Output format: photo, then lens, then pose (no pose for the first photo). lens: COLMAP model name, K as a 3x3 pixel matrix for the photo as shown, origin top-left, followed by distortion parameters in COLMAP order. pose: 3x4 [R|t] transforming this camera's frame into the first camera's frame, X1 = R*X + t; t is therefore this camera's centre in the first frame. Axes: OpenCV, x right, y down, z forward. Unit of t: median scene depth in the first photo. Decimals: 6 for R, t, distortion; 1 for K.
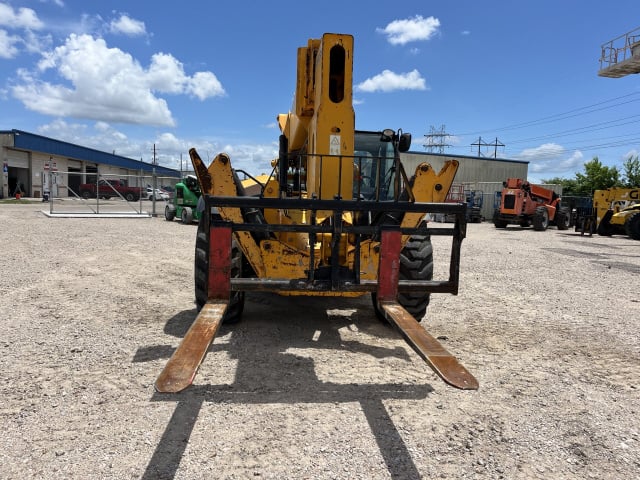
lens RADIAL K [[486.4, 0, 318.1], [0, 486.4, 244.2], [0, 0, 1]] dist [0.059963, -0.096472]
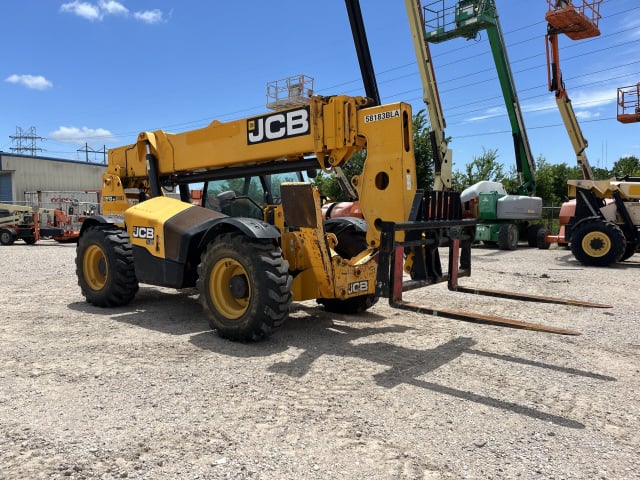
lens RADIAL K [[486.4, 0, 318.1], [0, 486.4, 244.2], [0, 0, 1]] dist [0.059963, -0.096472]
pose [[0.718033, -0.082392, 0.691115, -1.161132], [0.092954, 0.995425, 0.022095, -0.082038], [-0.689774, 0.048377, 0.722407, 0.179095]]
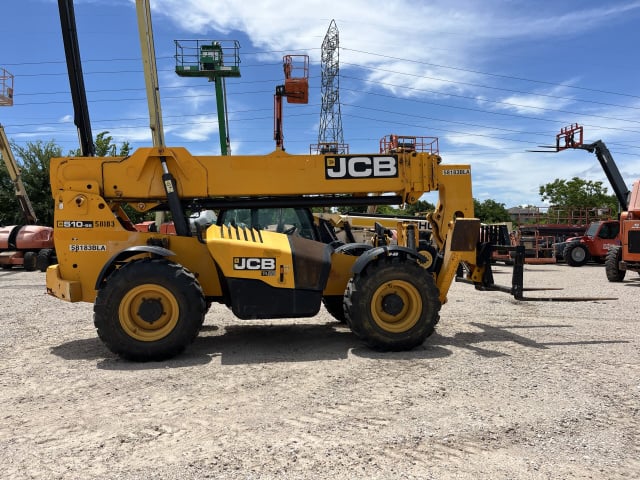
lens RADIAL K [[486.4, 0, 318.1], [0, 486.4, 244.2], [0, 0, 1]] dist [0.059963, -0.096472]
pose [[-0.045983, -0.056314, 0.997354, -2.039609], [0.098305, 0.993308, 0.060618, -0.290681], [-0.994093, 0.100832, -0.040140, 1.768373]]
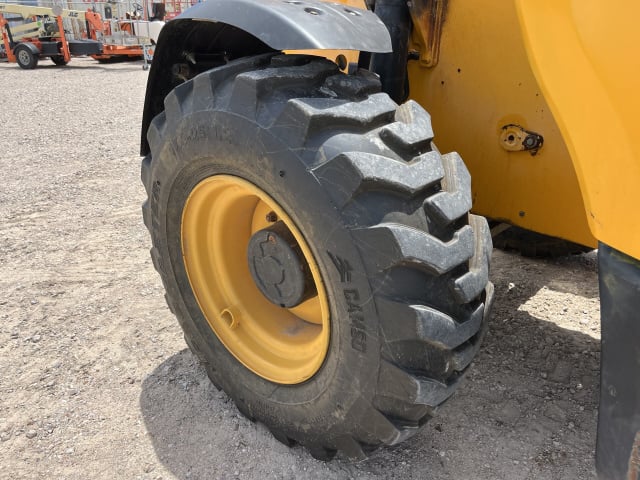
lens RADIAL K [[486.4, 0, 318.1], [0, 486.4, 244.2], [0, 0, 1]] dist [0.059963, -0.096472]
pose [[0.782771, -0.310123, 0.539530, -0.597477], [0.106037, 0.920770, 0.375418, -0.205923], [-0.613209, -0.236656, 0.753637, 1.933554]]
